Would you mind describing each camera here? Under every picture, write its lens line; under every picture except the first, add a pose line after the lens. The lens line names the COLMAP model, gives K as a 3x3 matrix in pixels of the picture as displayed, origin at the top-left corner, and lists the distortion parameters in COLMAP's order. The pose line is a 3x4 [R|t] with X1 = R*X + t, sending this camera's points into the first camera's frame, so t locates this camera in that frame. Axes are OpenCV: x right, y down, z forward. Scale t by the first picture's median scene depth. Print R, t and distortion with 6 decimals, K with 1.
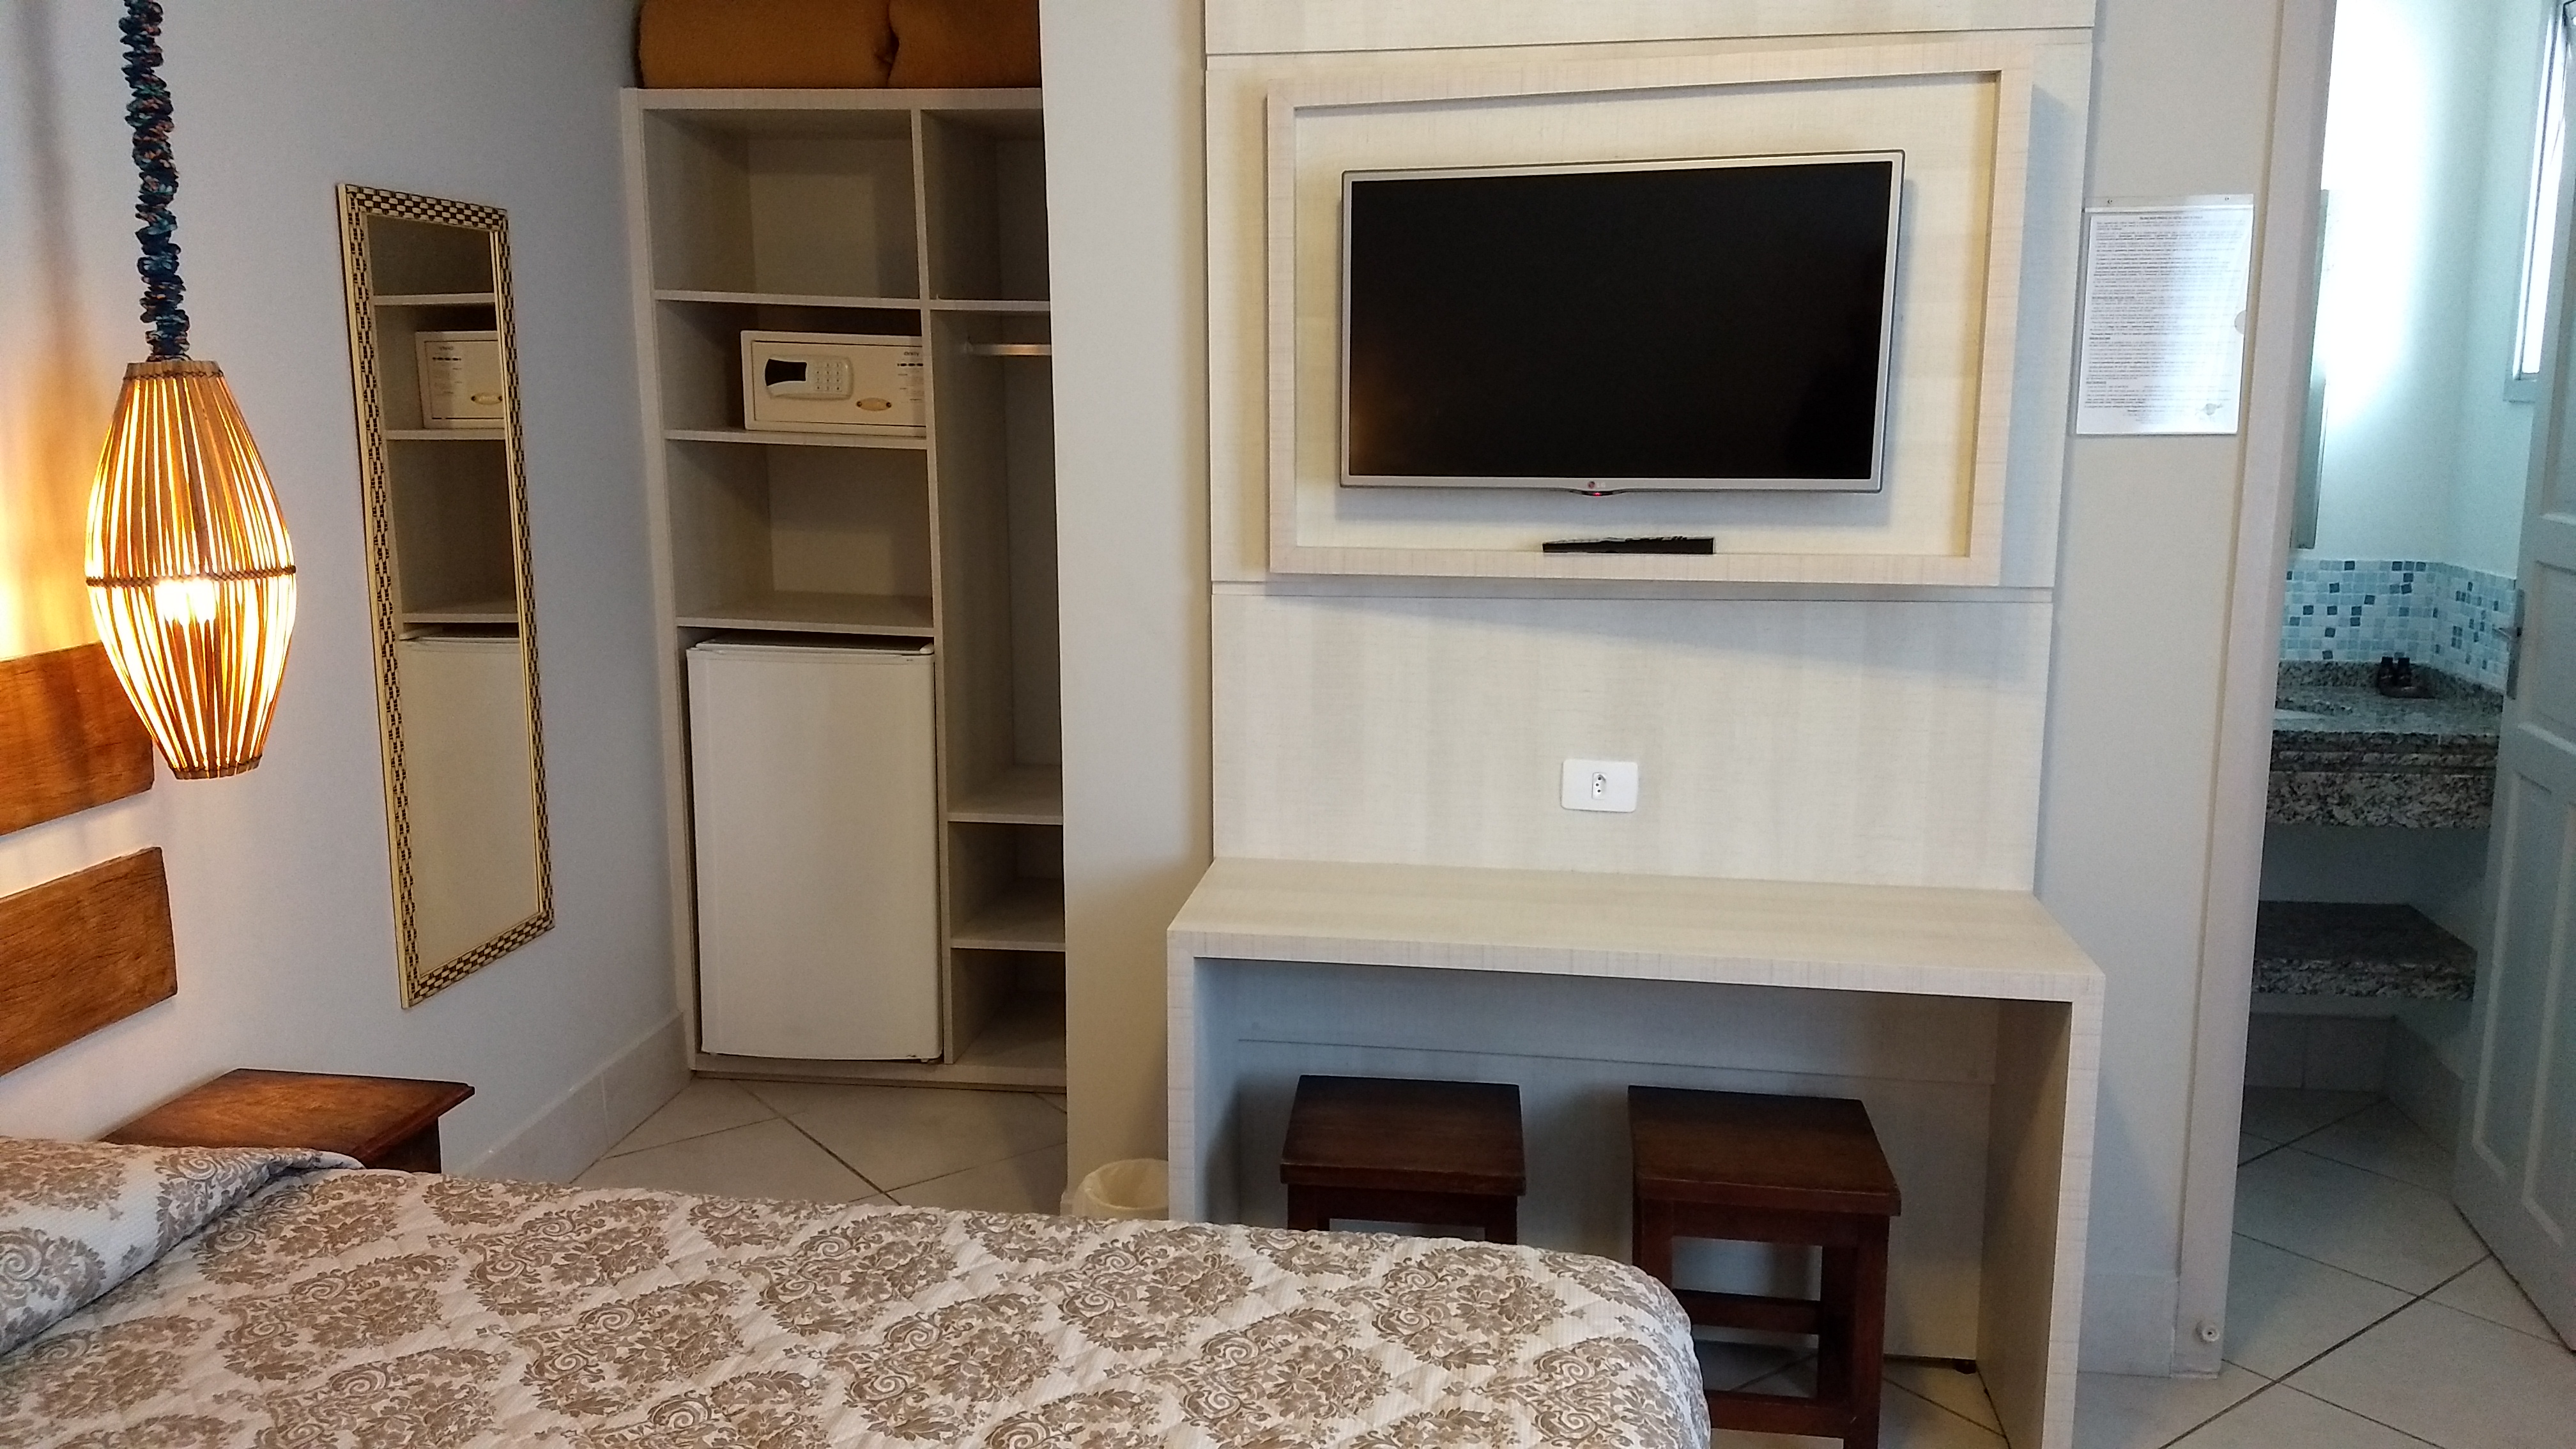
lens RADIAL K [[1981.2, 0, 1273.0], [0, 1981.2, 722.5], [0, 0, 1]] dist [0.192060, -0.257902]
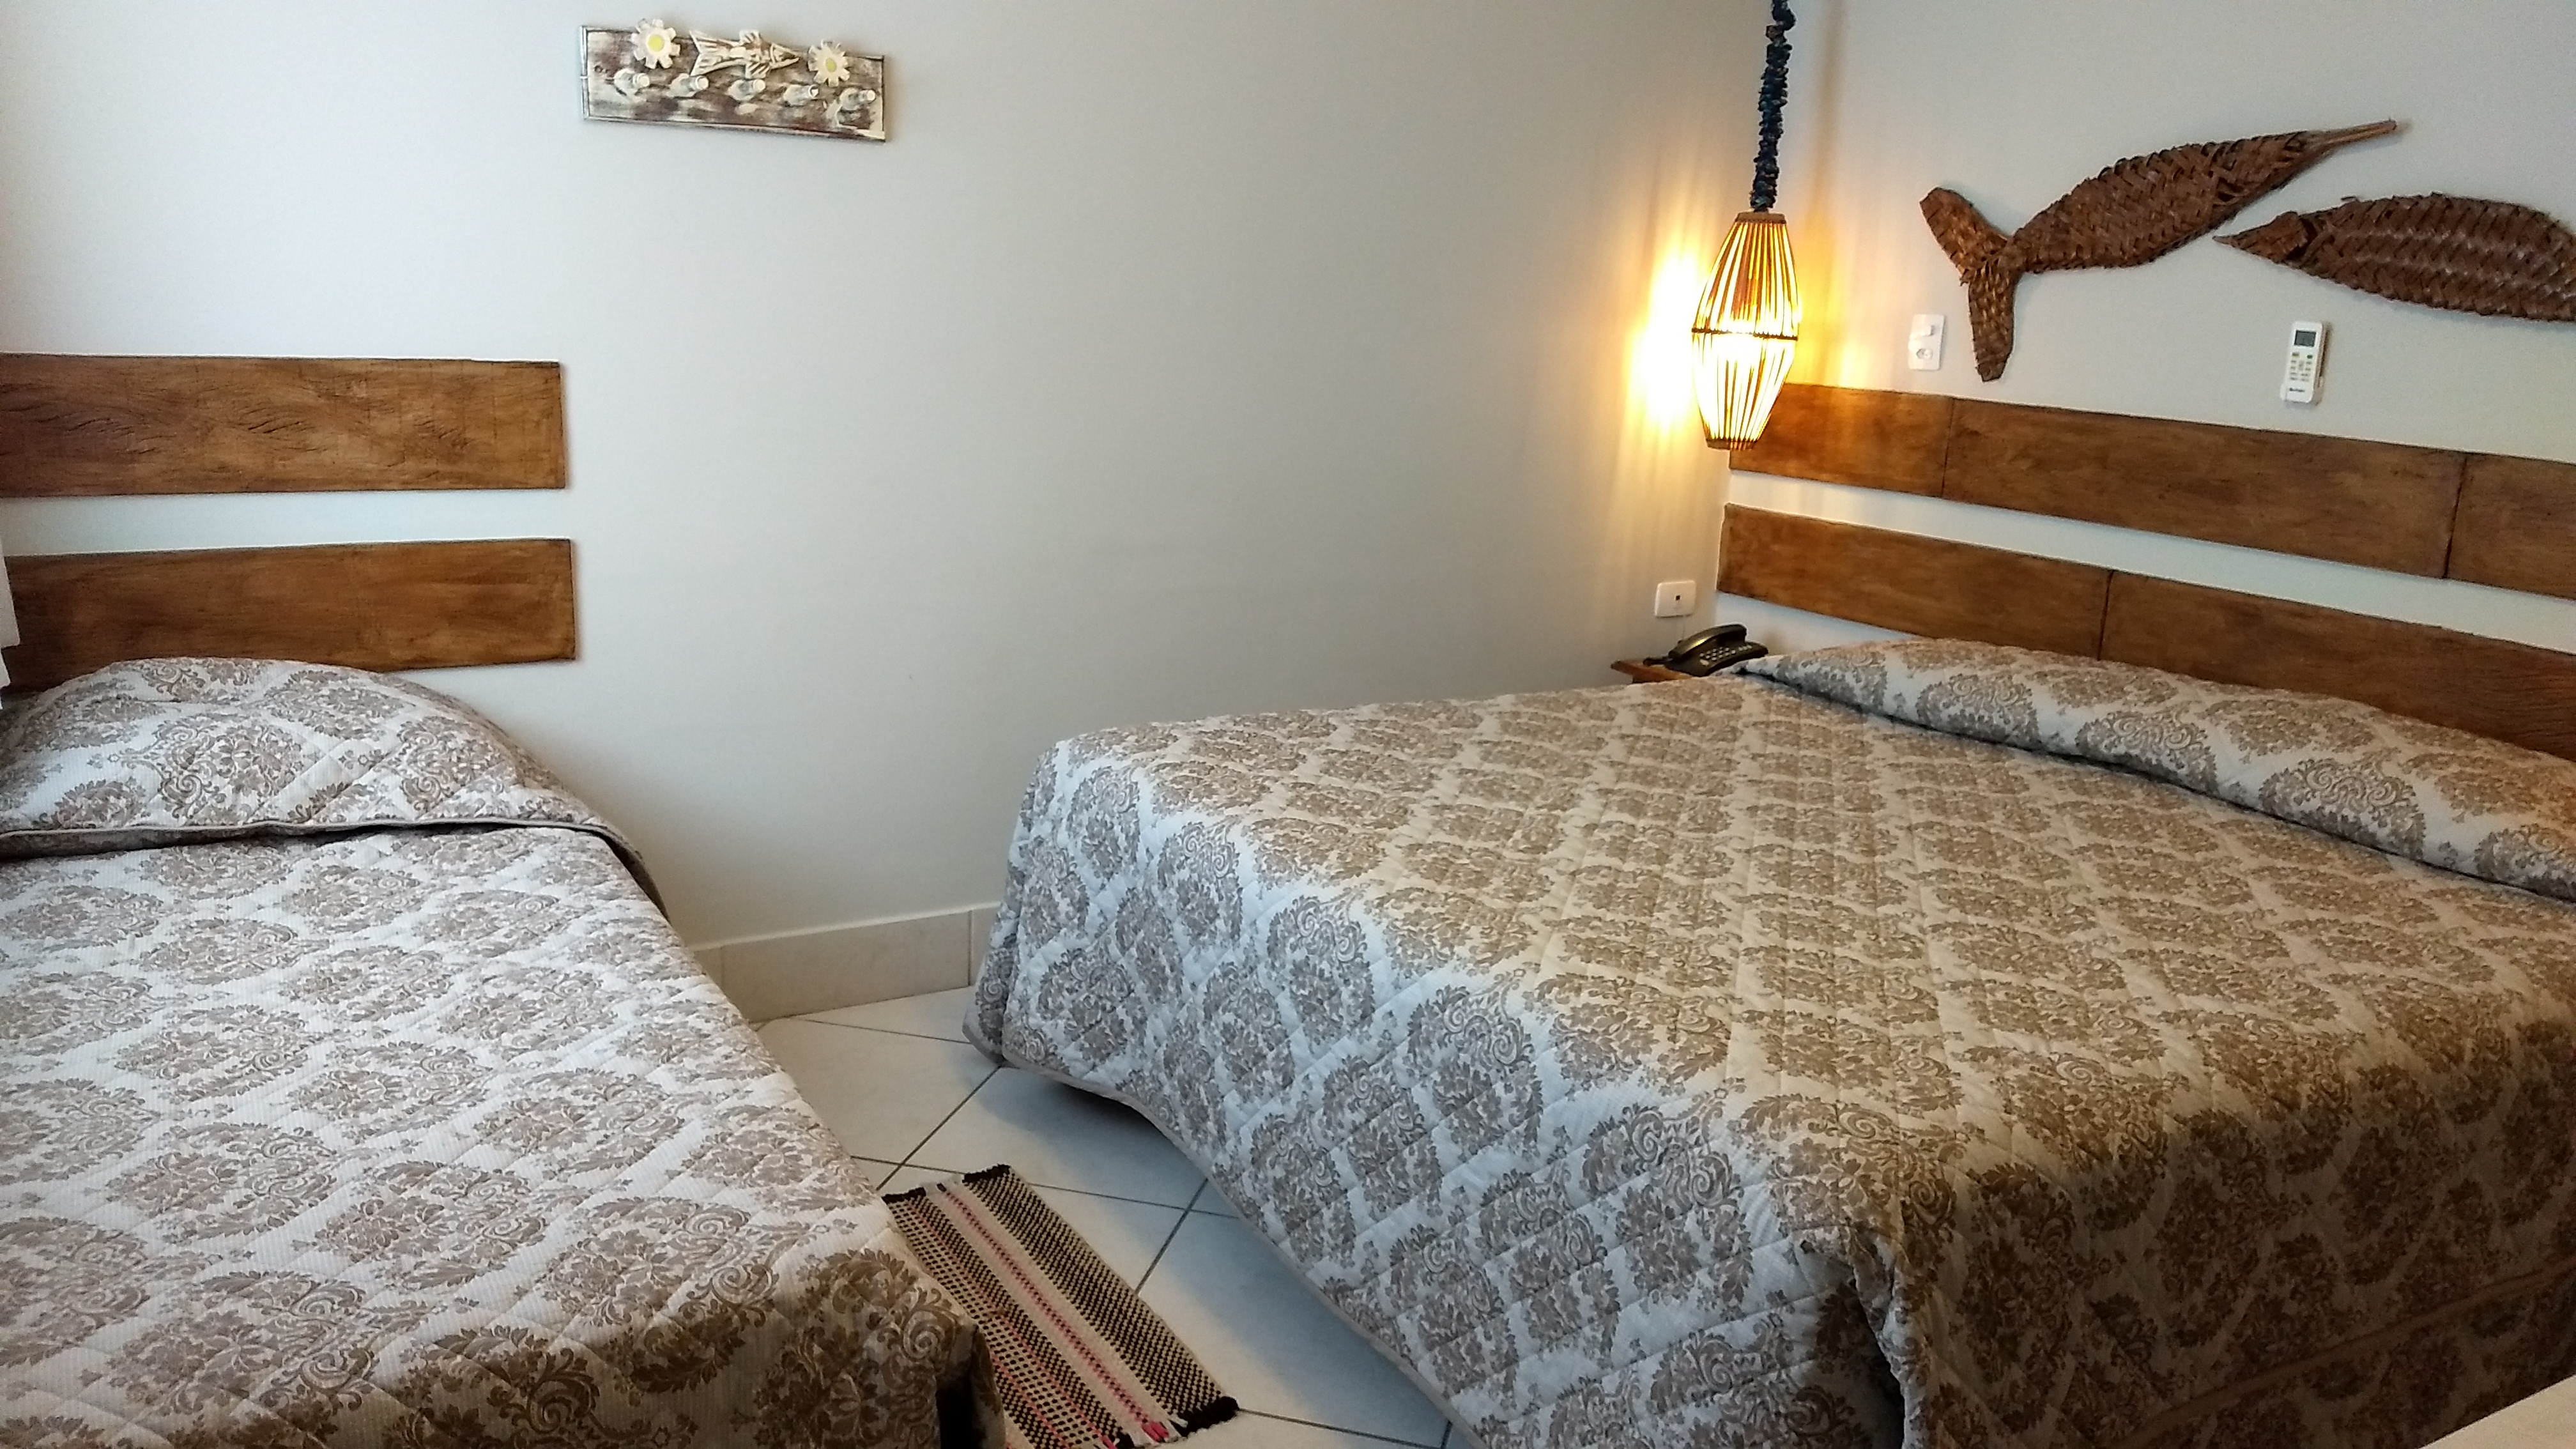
lens RADIAL K [[2027.9, 0, 1279.7], [0, 2027.9, 714.7], [0, 0, 1]] dist [0.211797, -0.325700]
pose [[-0.771773, 0.110154, -0.626285, 0.762866], [-0.154282, 0.923019, 0.352468, -0.169022], [0.616898, 0.368650, -0.695366, 1.150359]]
